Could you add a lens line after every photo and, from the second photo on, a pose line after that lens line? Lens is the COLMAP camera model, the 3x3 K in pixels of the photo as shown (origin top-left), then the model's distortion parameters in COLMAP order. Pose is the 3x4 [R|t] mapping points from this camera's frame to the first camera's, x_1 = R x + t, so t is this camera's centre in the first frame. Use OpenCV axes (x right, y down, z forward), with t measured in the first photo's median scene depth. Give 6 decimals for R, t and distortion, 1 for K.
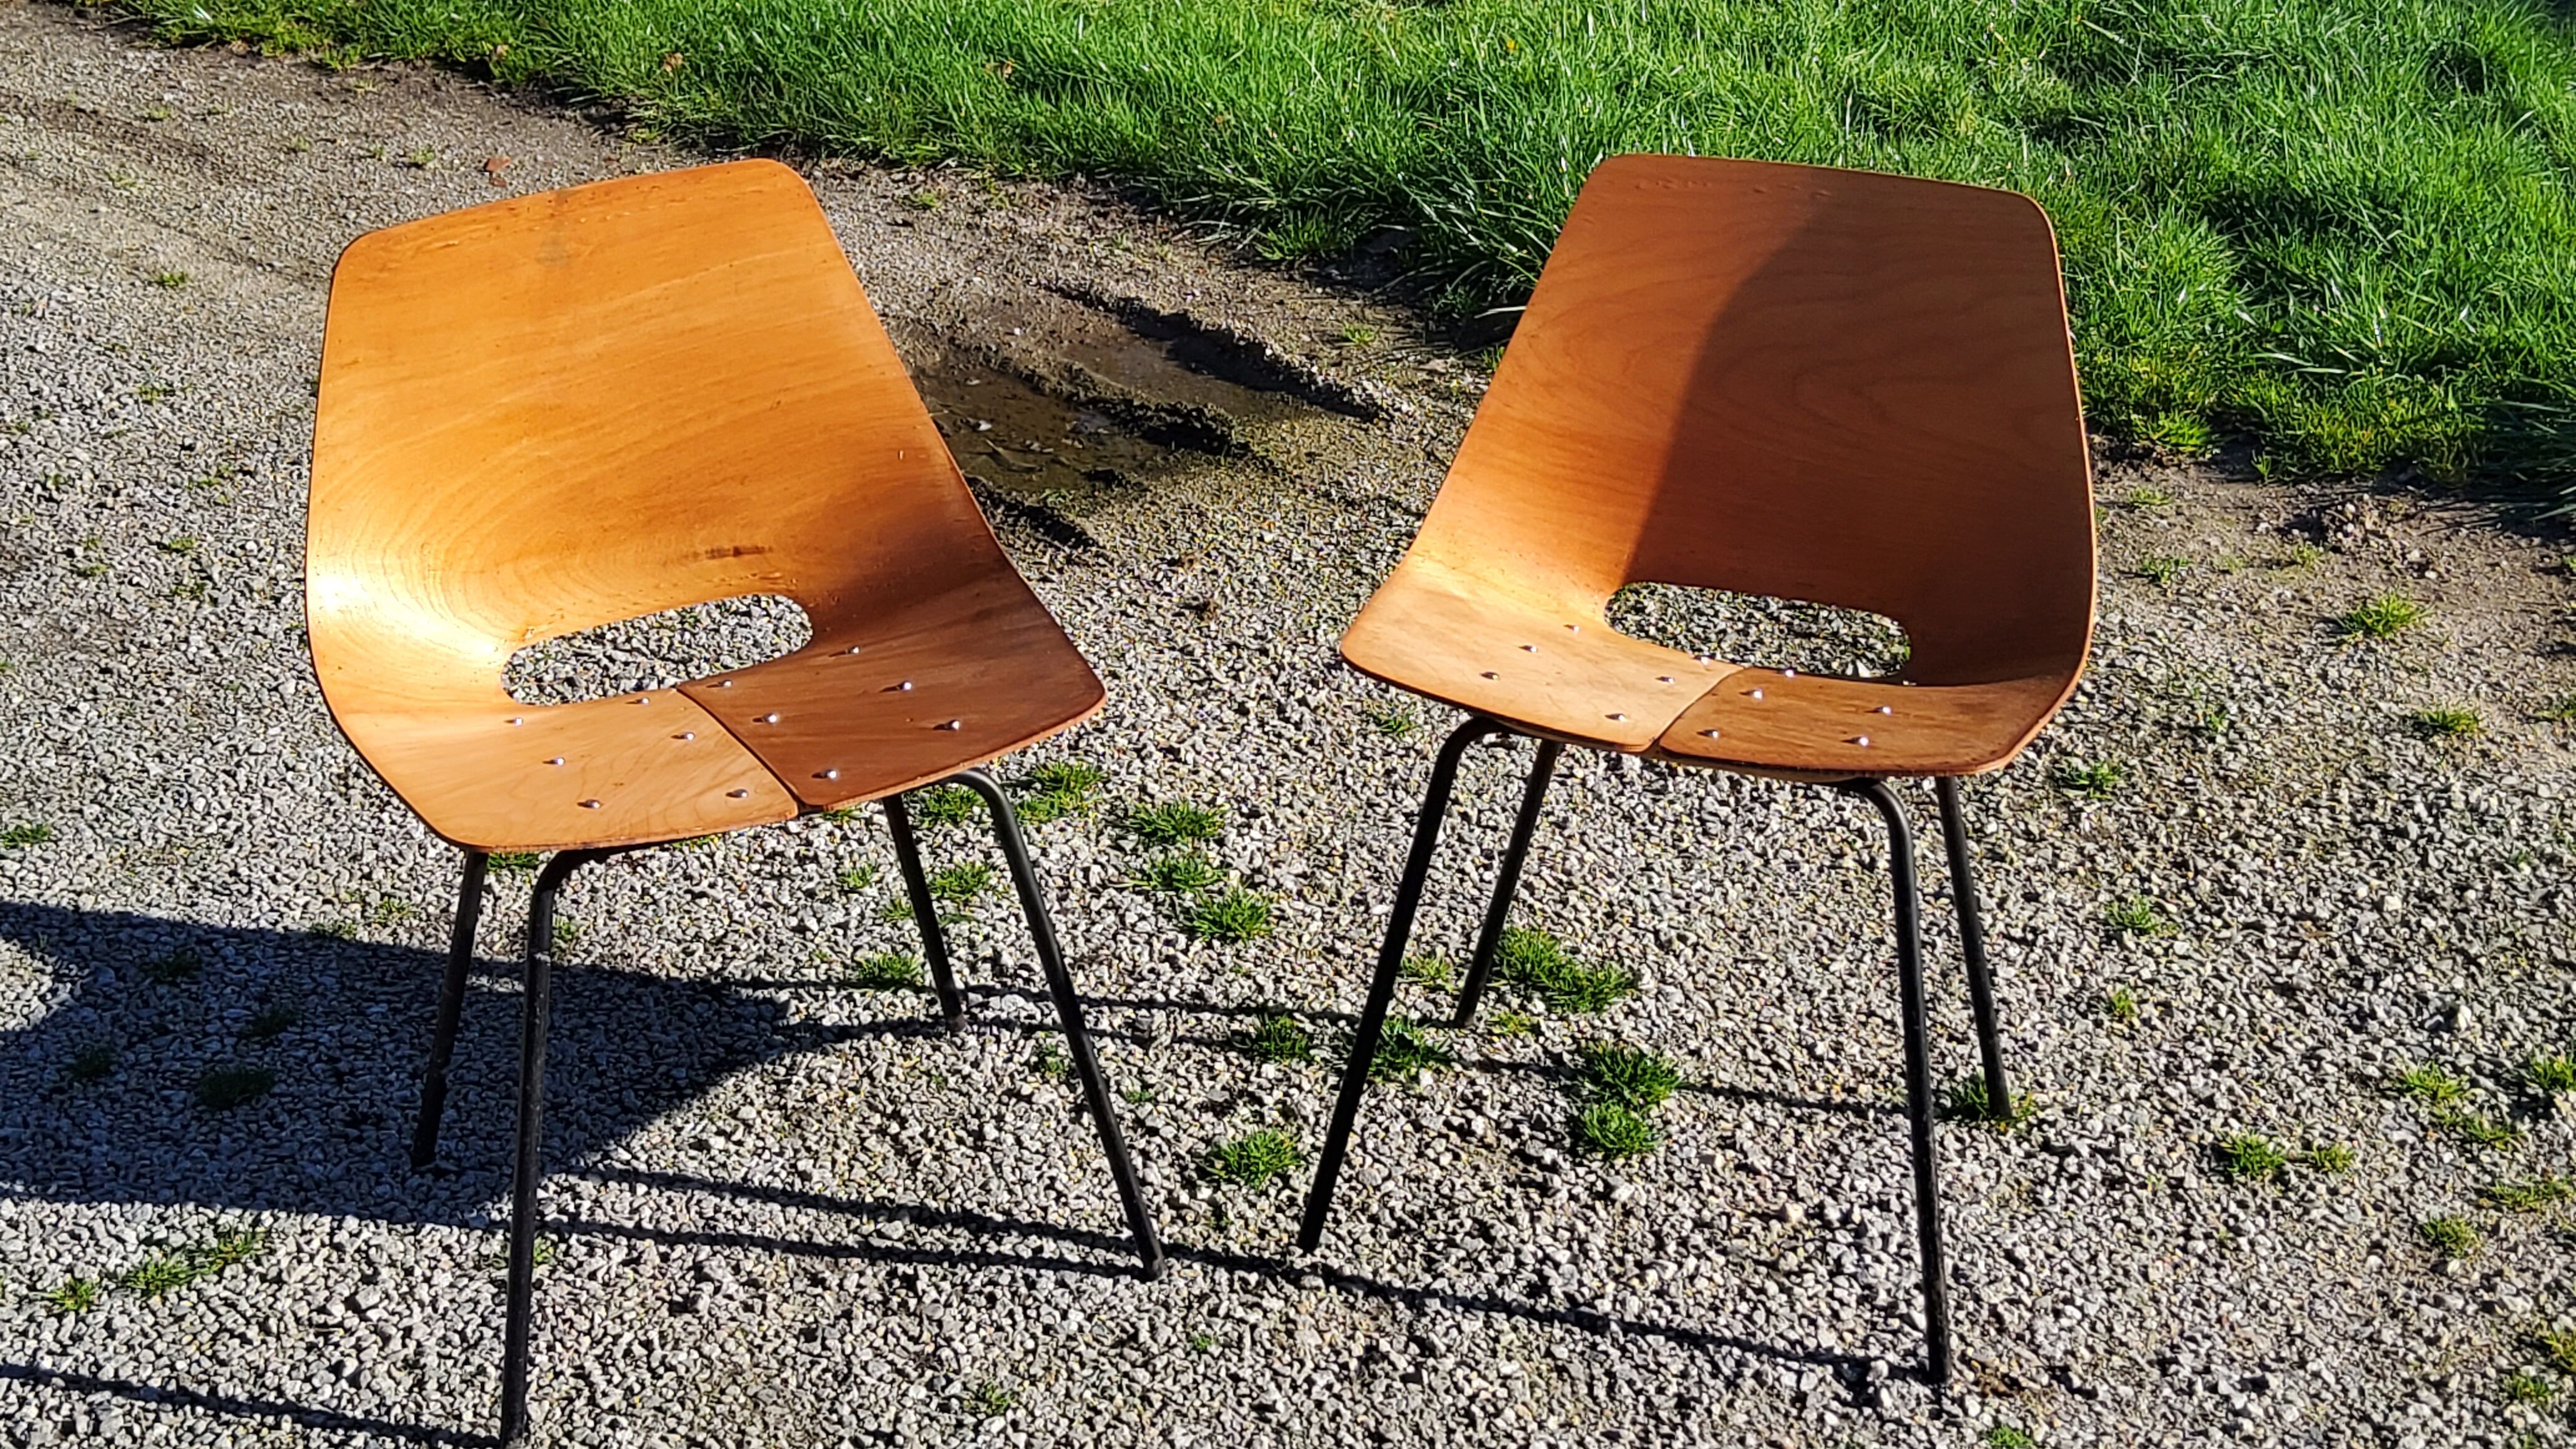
lens RADIAL K [[3833.9, 0, 1269.8], [0, 3833.9, 720.8], [0, 0, 1]] dist [0.114105, 0.000000]
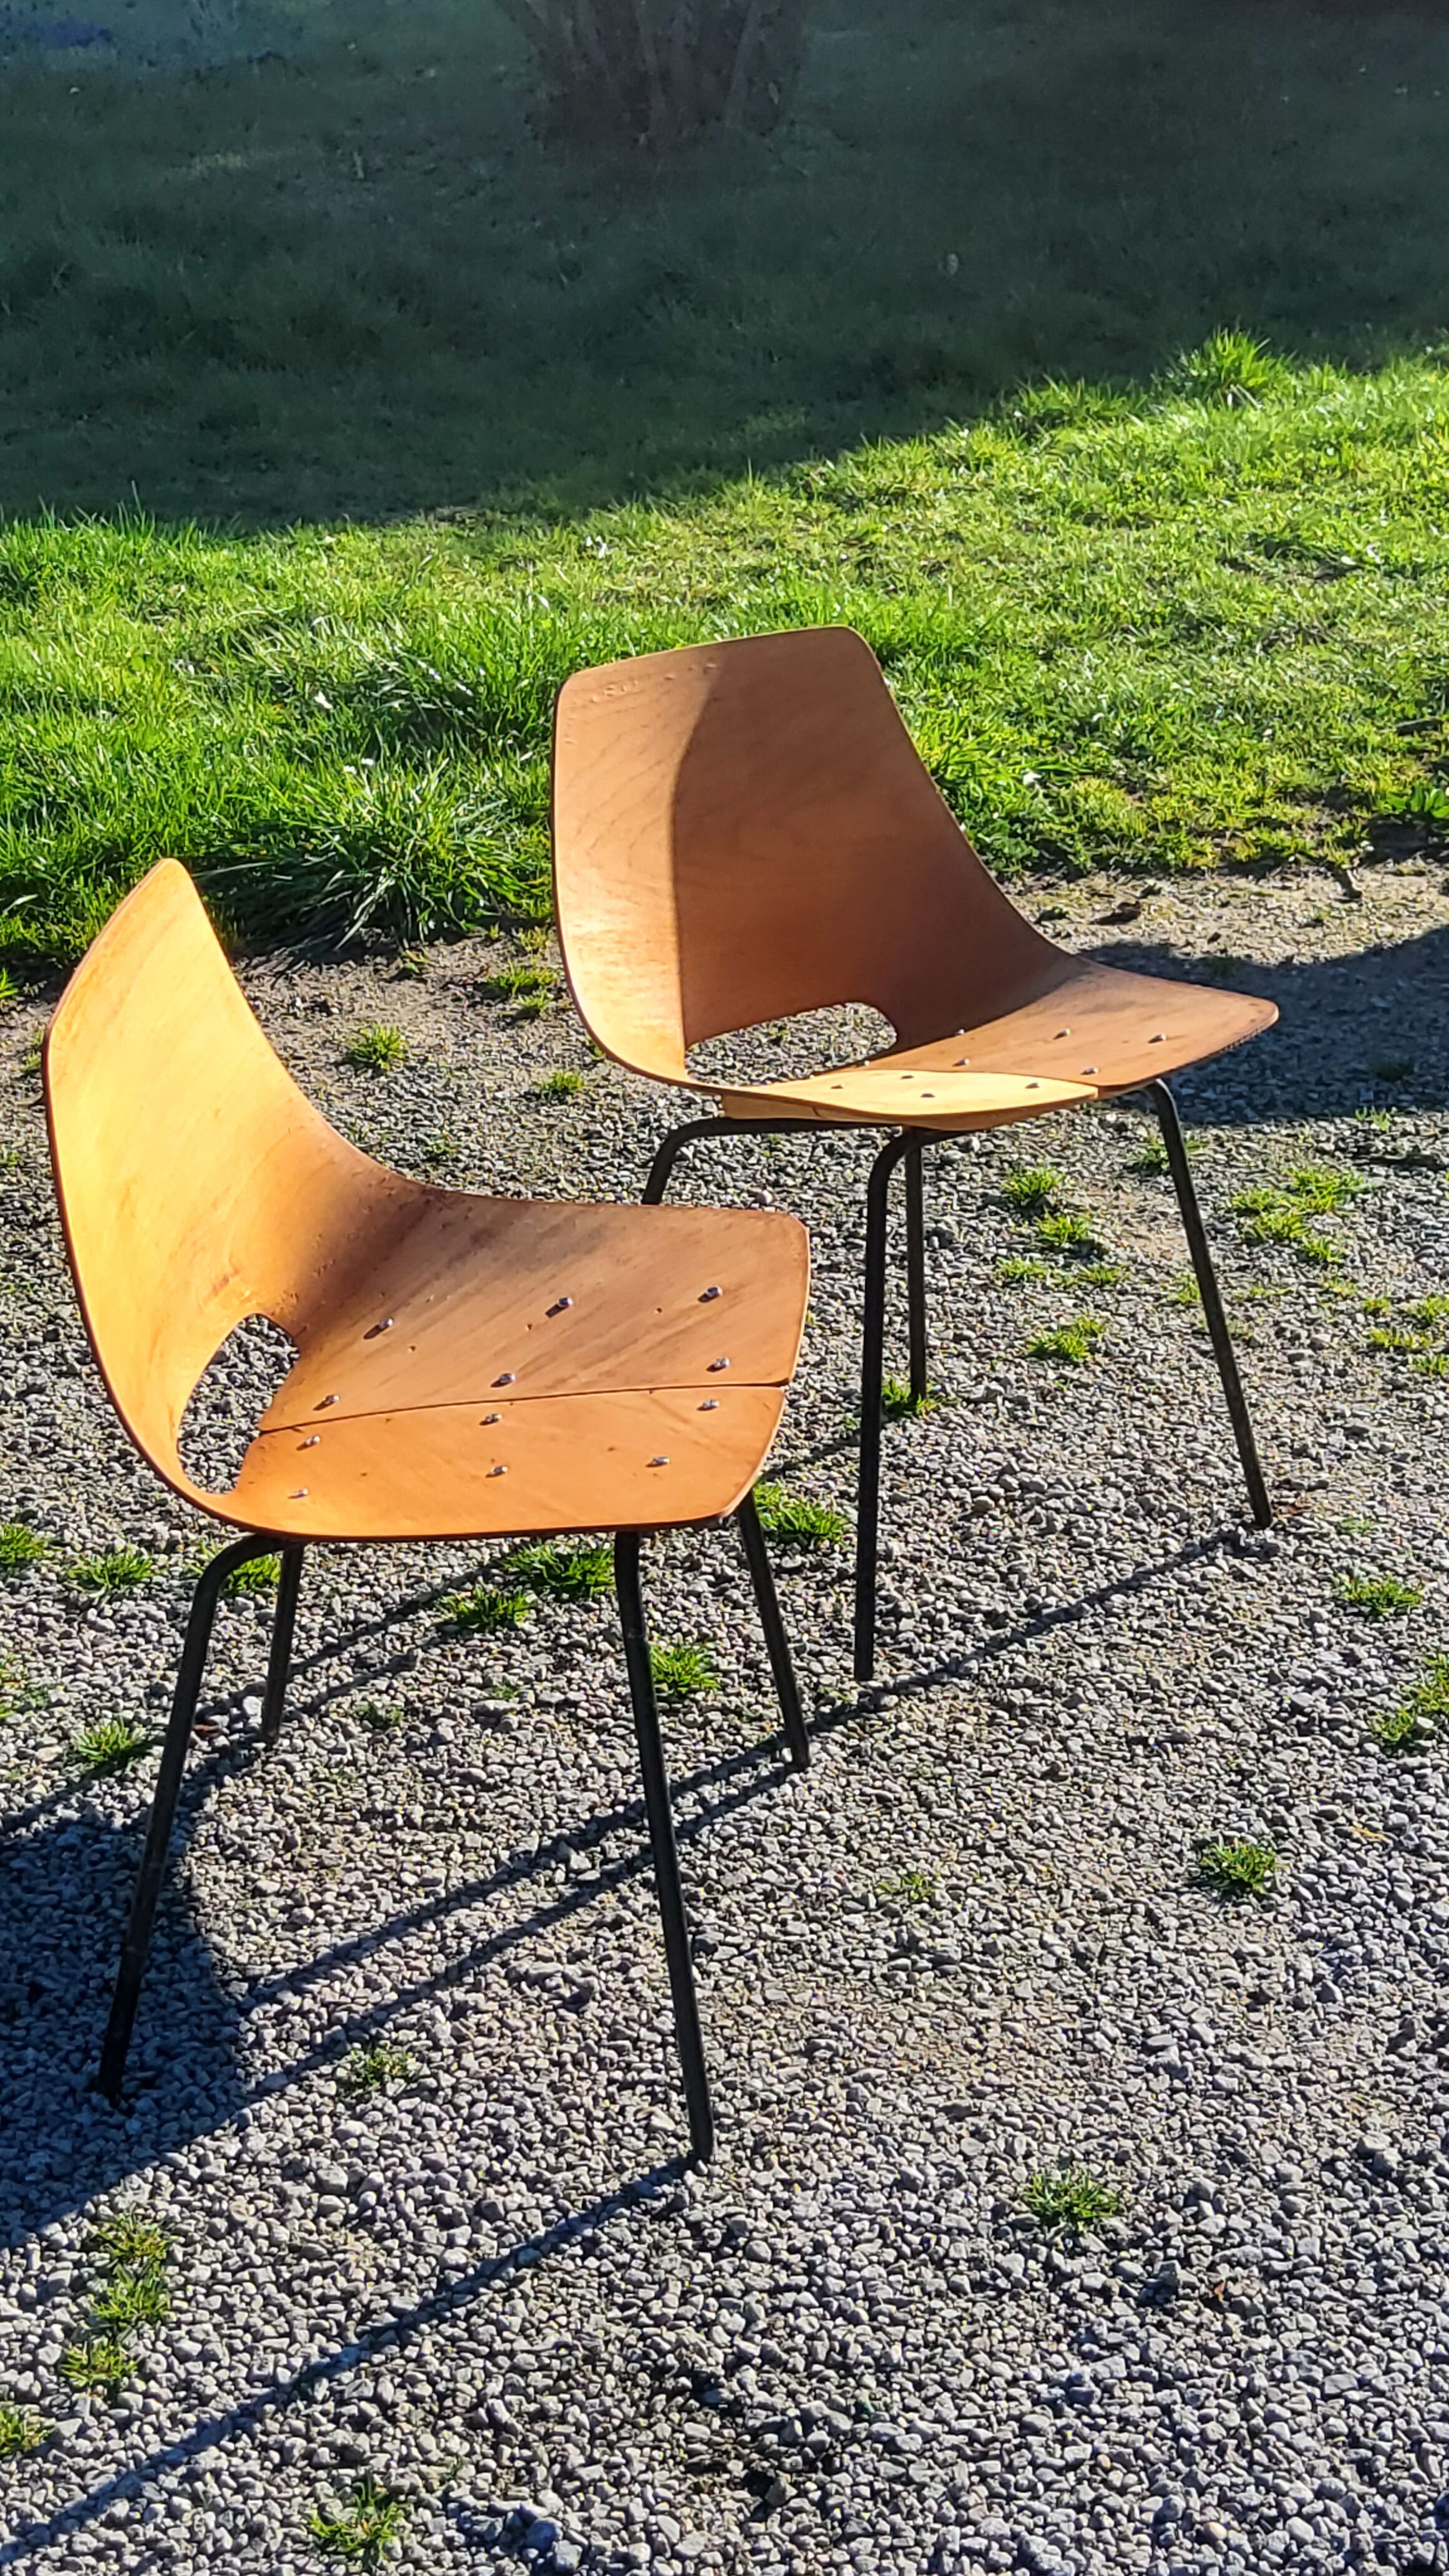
lens RADIAL K [[3833.9, 0, 731.8], [0, 3833.9, 1293.4], [0, 0, 1]] dist [0.114105, 0.000000]
pose [[0.516310, -0.338140, 0.786820, -0.675803], [0.354961, 0.920612, 0.162713, -0.124705], [-0.779376, 0.195280, 0.595348, 0.298459]]
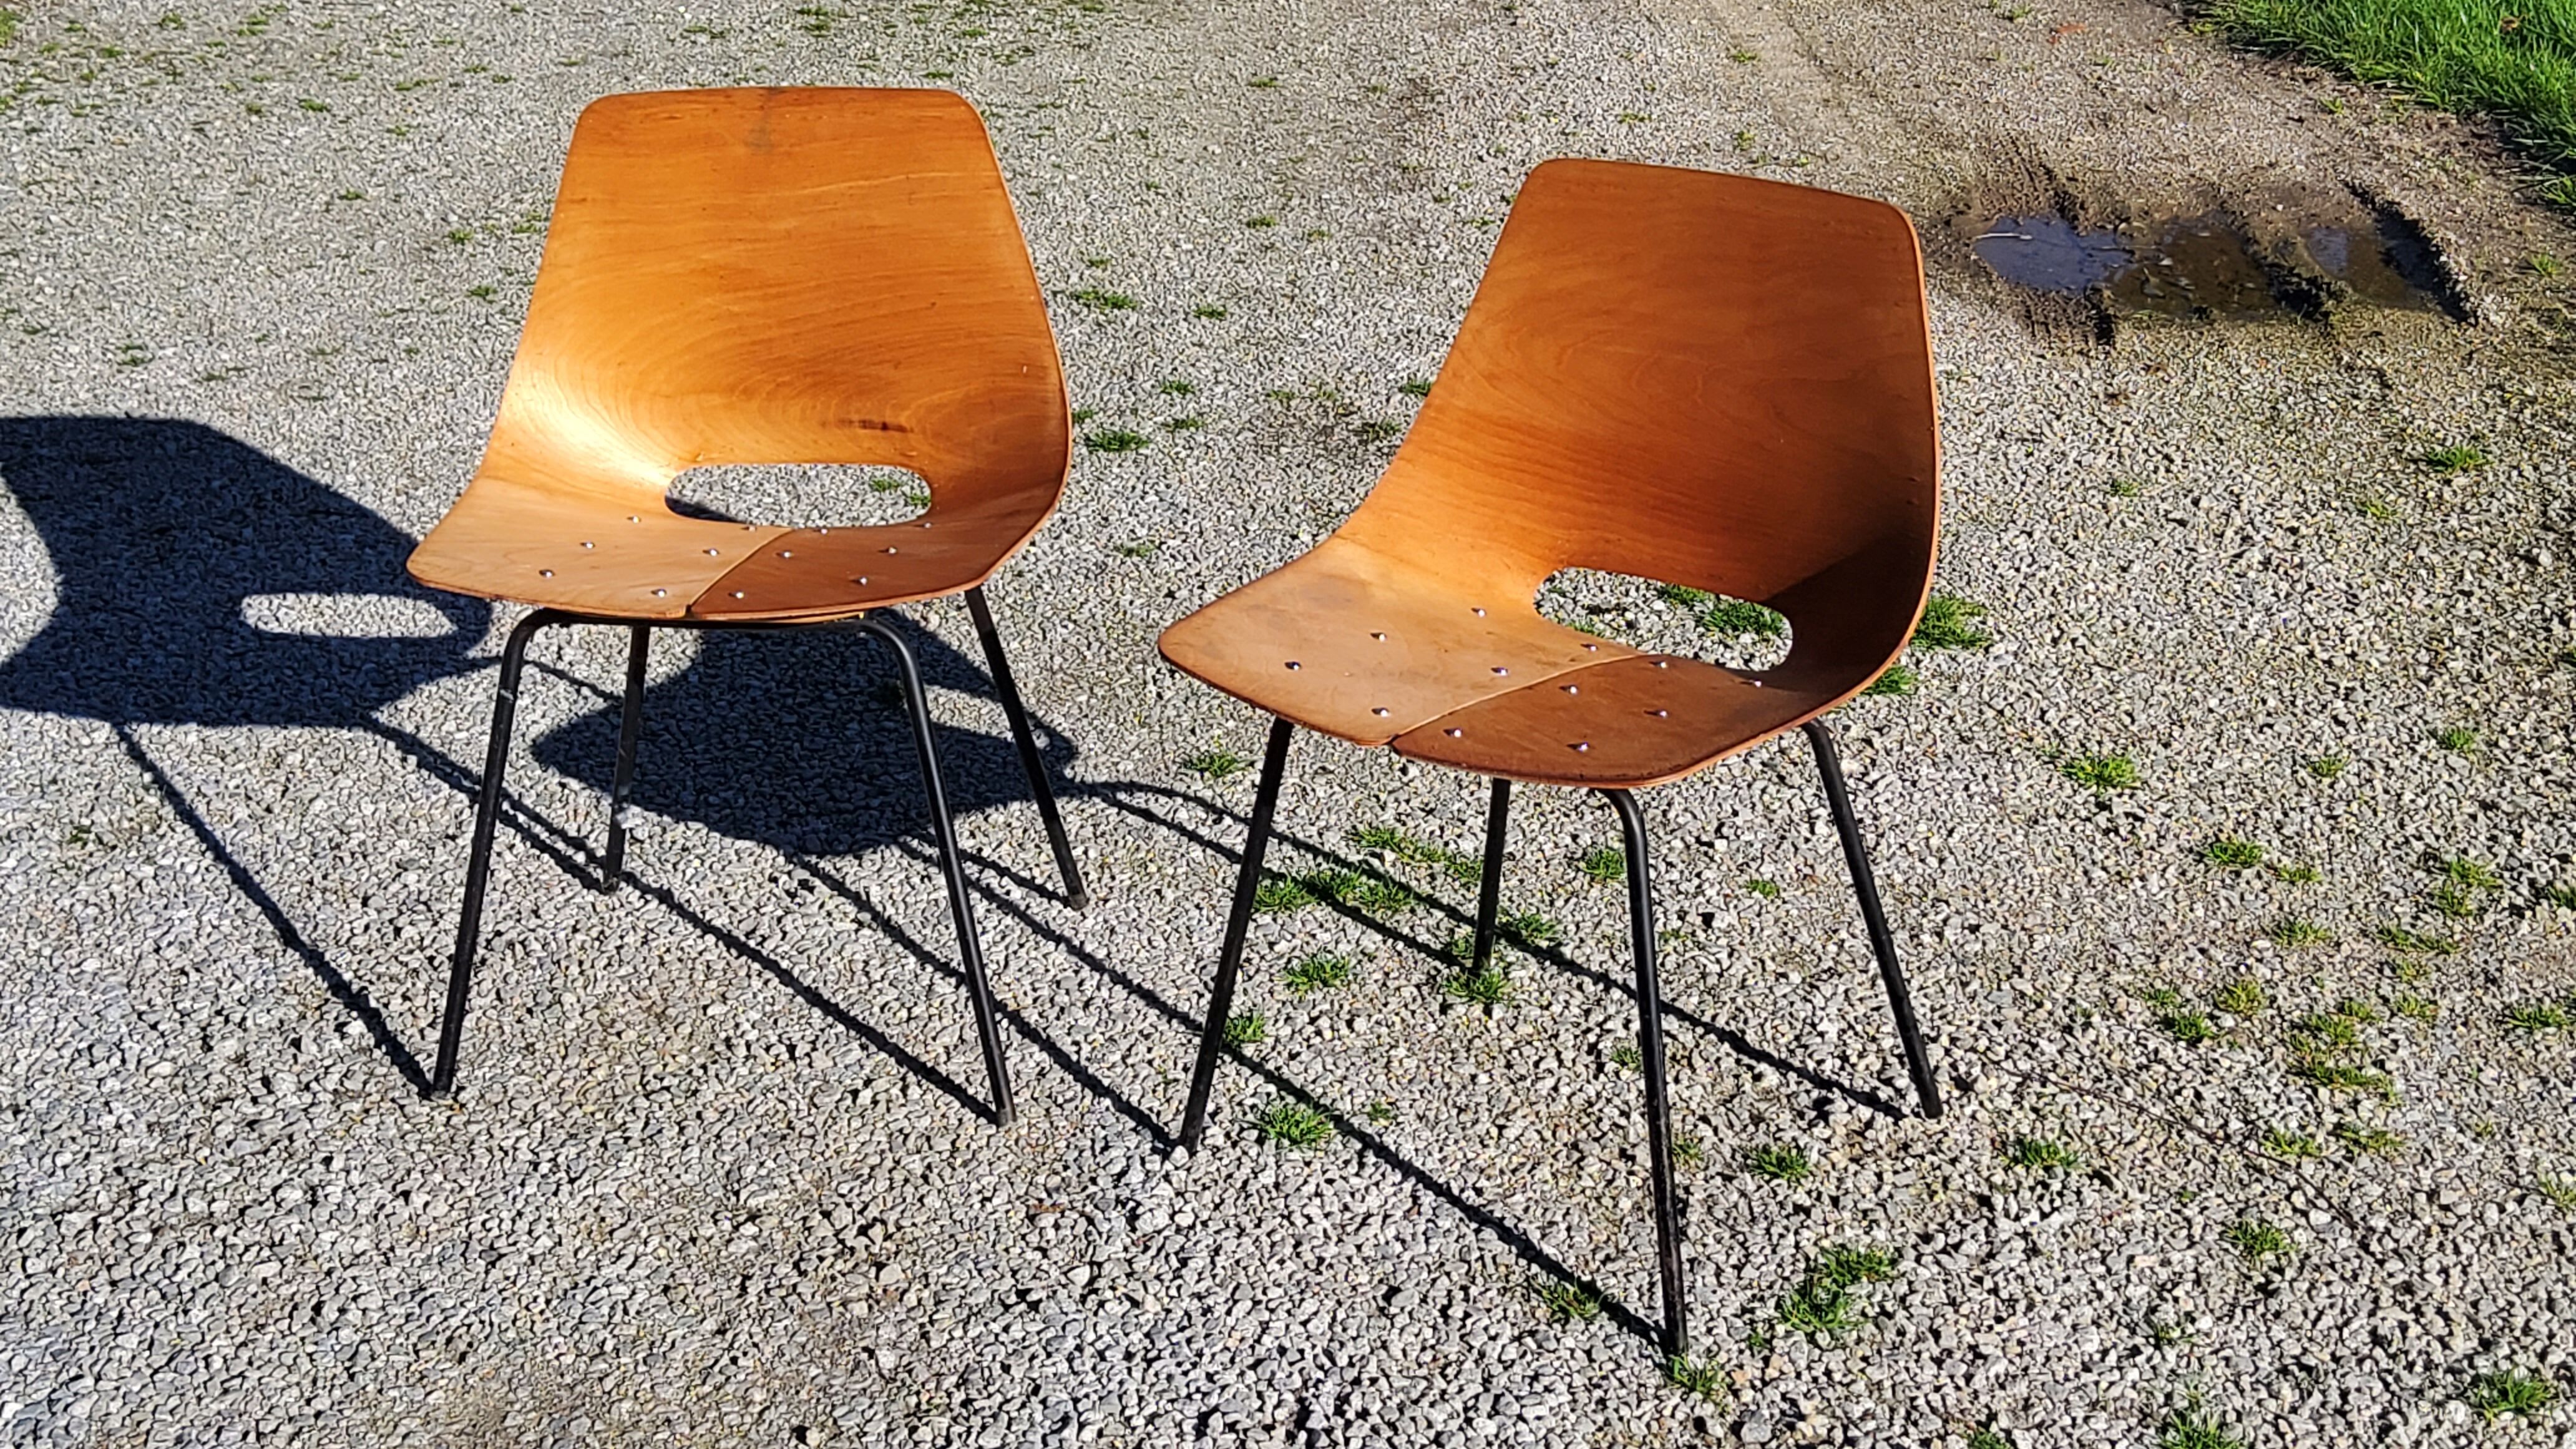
lens RADIAL K [[3833.9, 0, 1281.7], [0, 3833.9, 697.2], [0, 0, 1]] dist [0.114105, 0.000000]
pose [[0.751130, 0.275178, -0.600068, 0.660196], [-0.283439, 0.955364, 0.083317, 0.042450], [0.596210, 0.107501, 0.795599, -0.151192]]
